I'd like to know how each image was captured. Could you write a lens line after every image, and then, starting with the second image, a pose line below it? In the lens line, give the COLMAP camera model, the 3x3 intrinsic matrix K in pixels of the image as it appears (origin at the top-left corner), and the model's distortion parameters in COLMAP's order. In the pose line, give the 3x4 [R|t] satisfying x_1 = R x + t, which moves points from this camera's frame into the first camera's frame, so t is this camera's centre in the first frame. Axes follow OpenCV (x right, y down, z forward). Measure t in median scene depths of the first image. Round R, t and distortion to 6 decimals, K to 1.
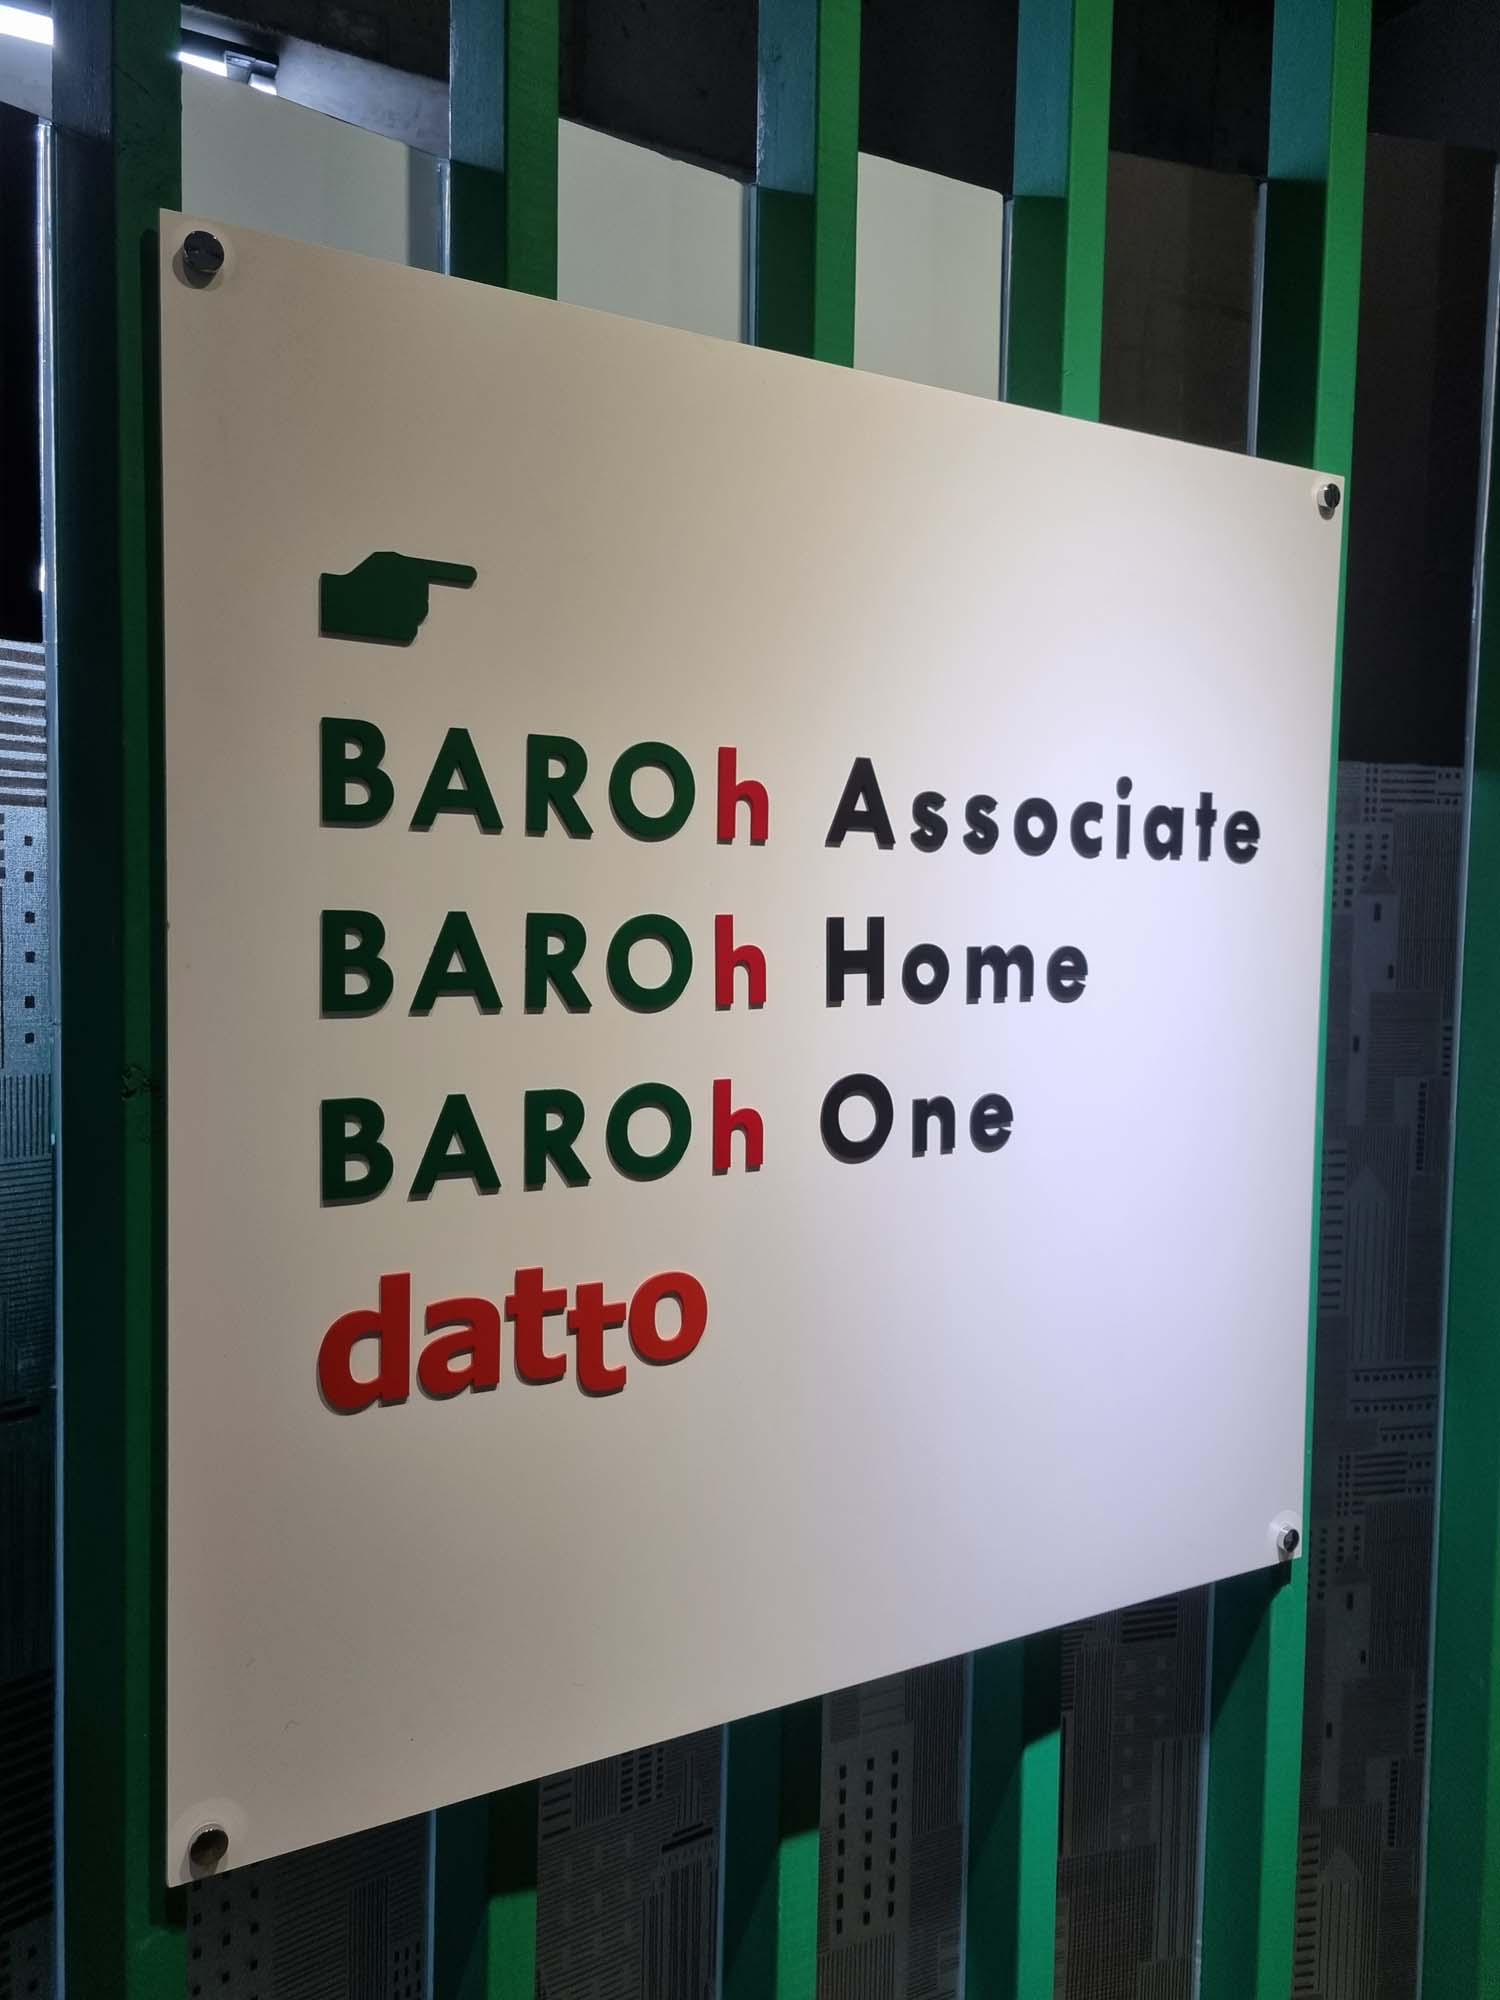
lens RADIAL K [[1512.5, 0, 763.1], [0, 1512.5, 995.8], [0, 0, 1]] dist [0.040281, -0.022891]
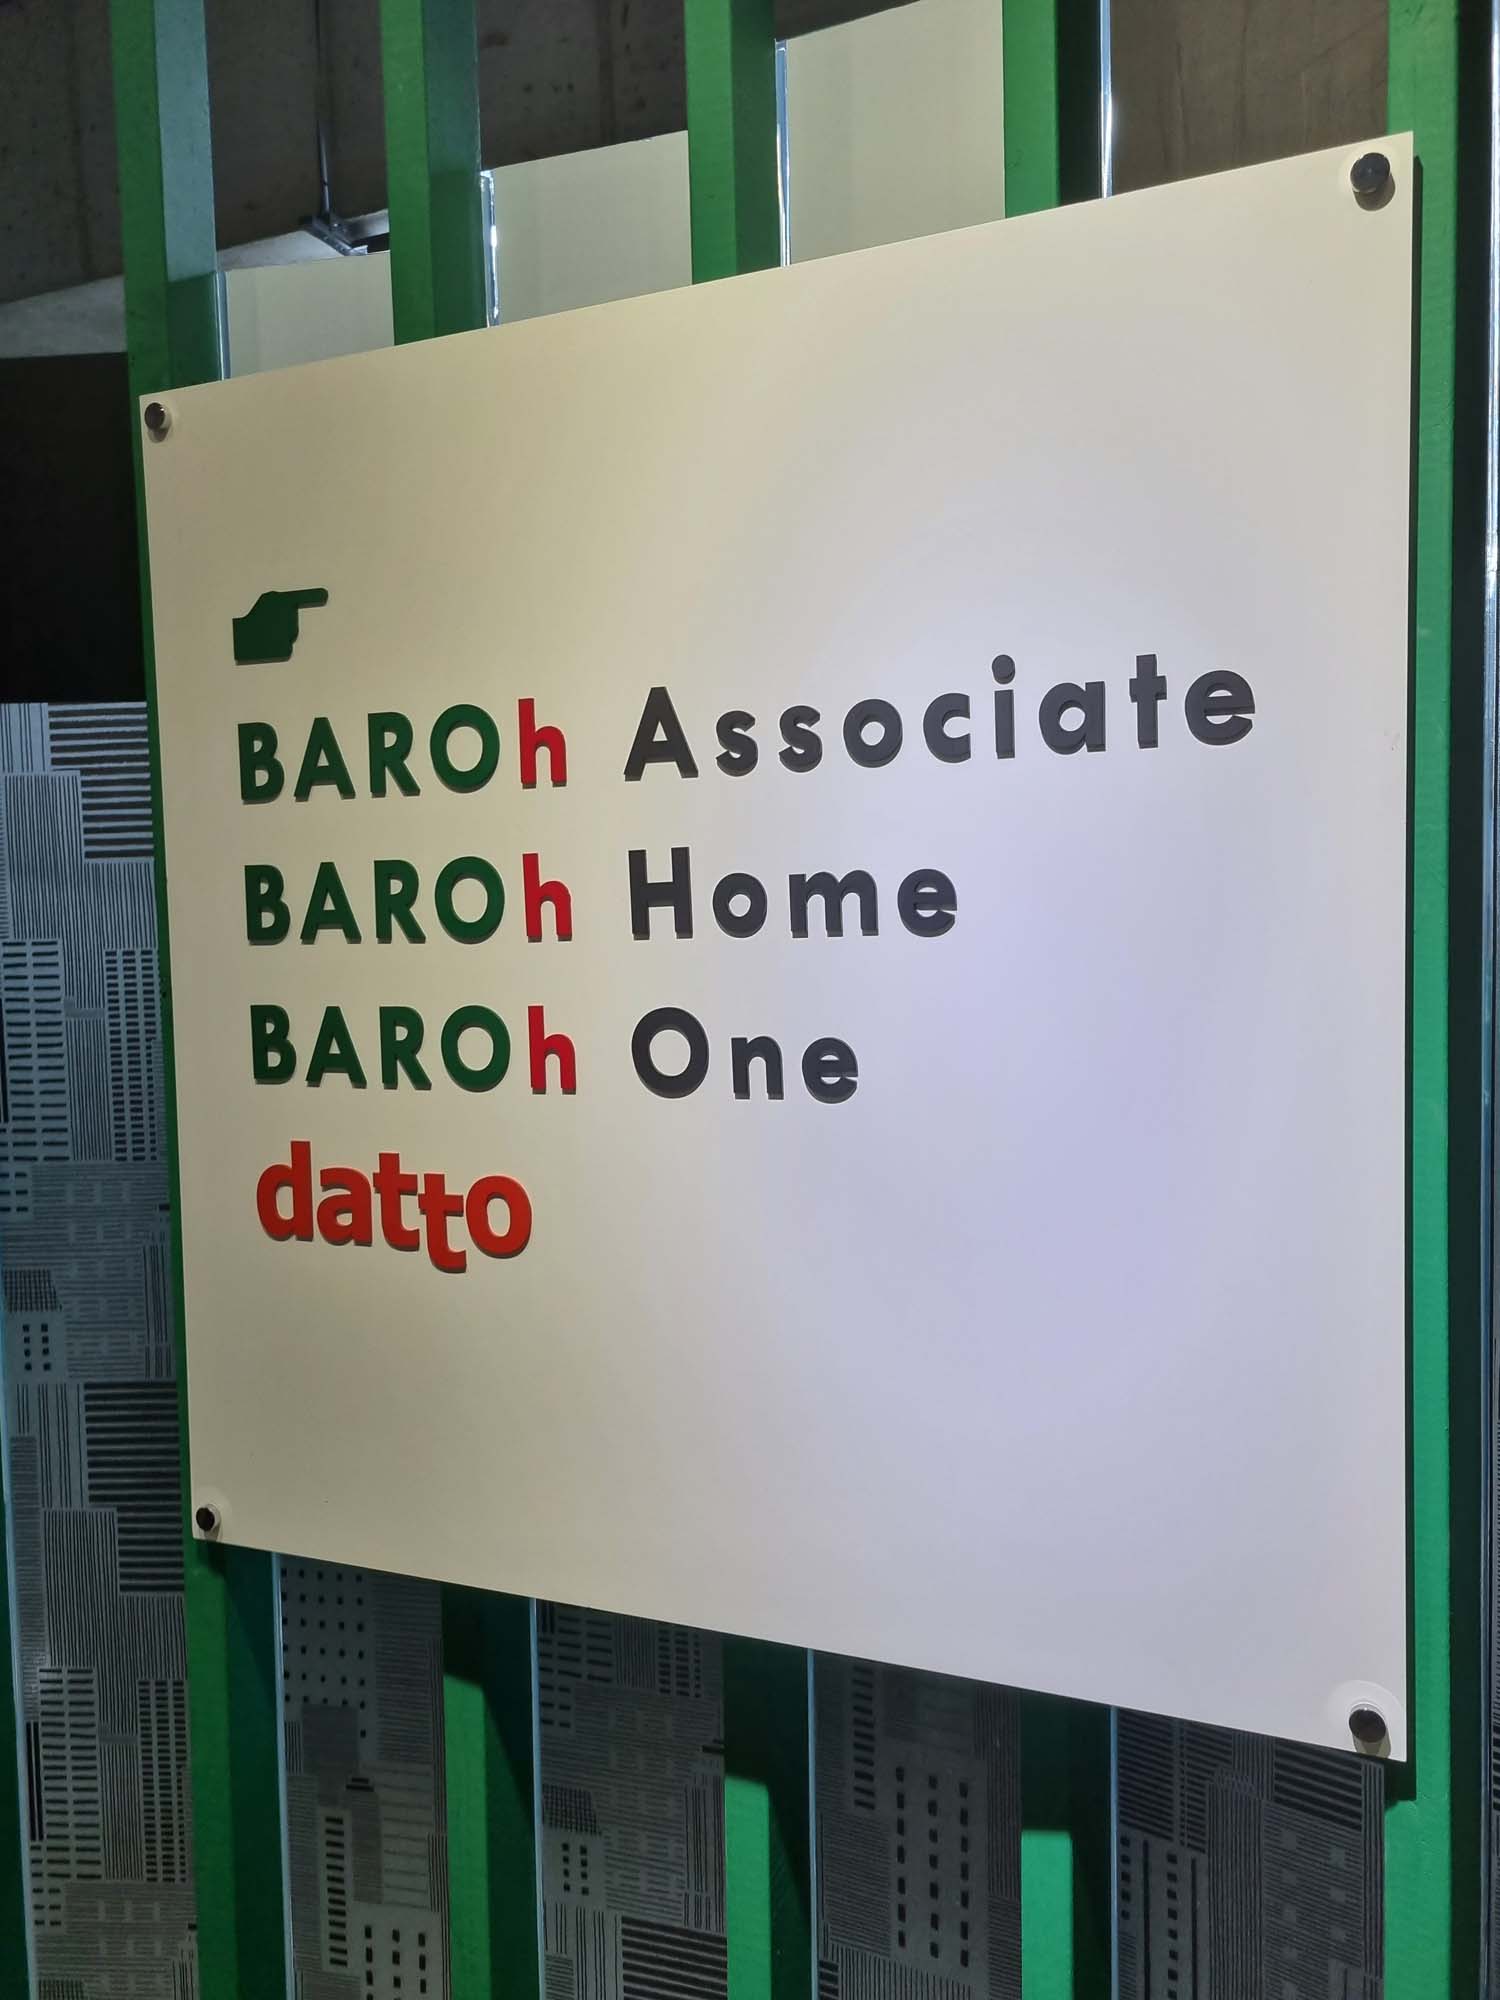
lens RADIAL K [[1512.5, 0, 747.4], [0, 1512.5, 1010.7], [0, 0, 1]] dist [0.040281, -0.022891]
pose [[0.597067, 0.023244, -0.801855, 0.901609], [-0.016639, 0.999724, 0.016590, 0.036967], [0.802019, 0.003437, 0.597289, 0.456218]]
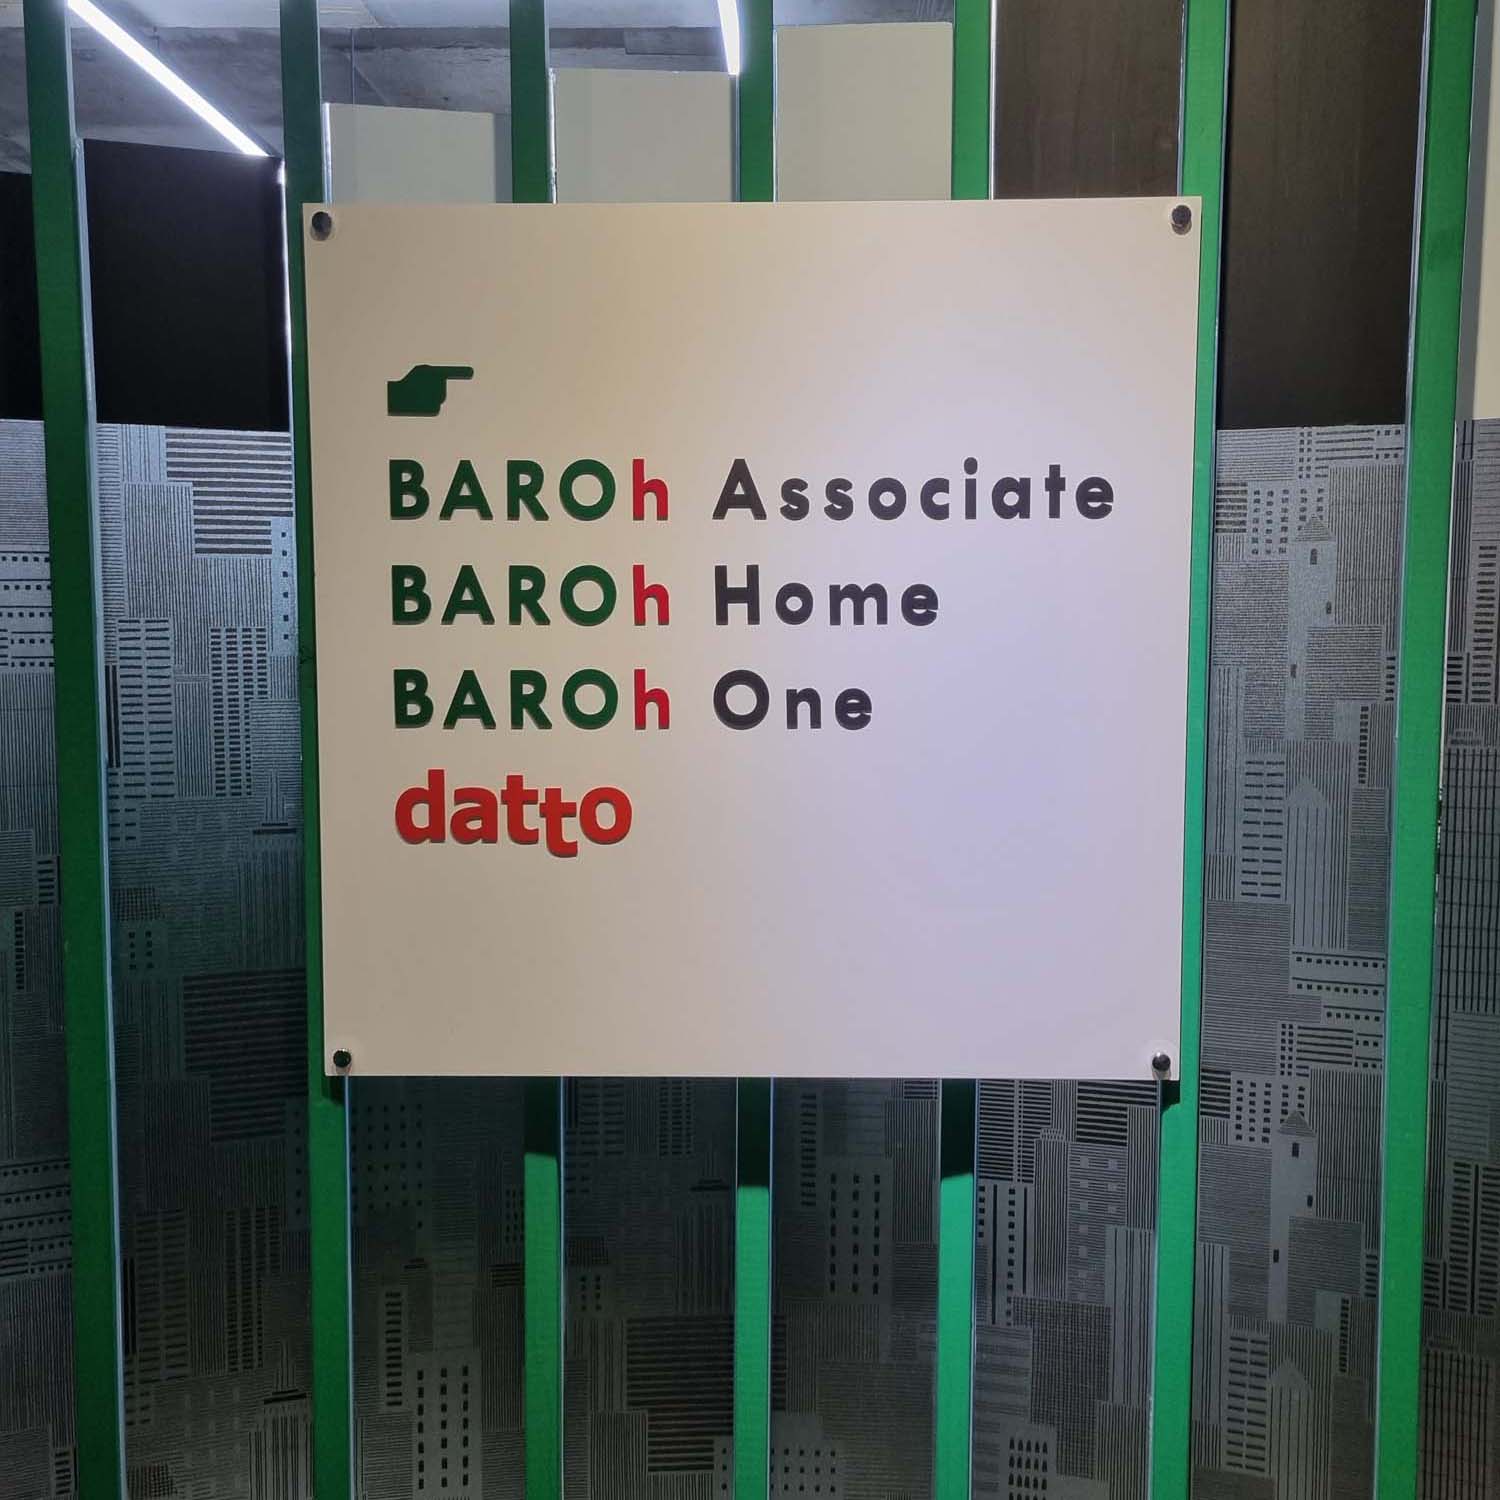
lens RADIAL K [[1504.7, 0, 751.0], [0, 1504.7, 749.1], [0, 0, 1]] dist [0.044177, 0.000000]
pose [[0.853755, 0.030403, -0.519786, 0.866793], [-0.017438, 0.999403, 0.029814, 0.086911], [0.520382, -0.016390, 0.853776, -0.282067]]
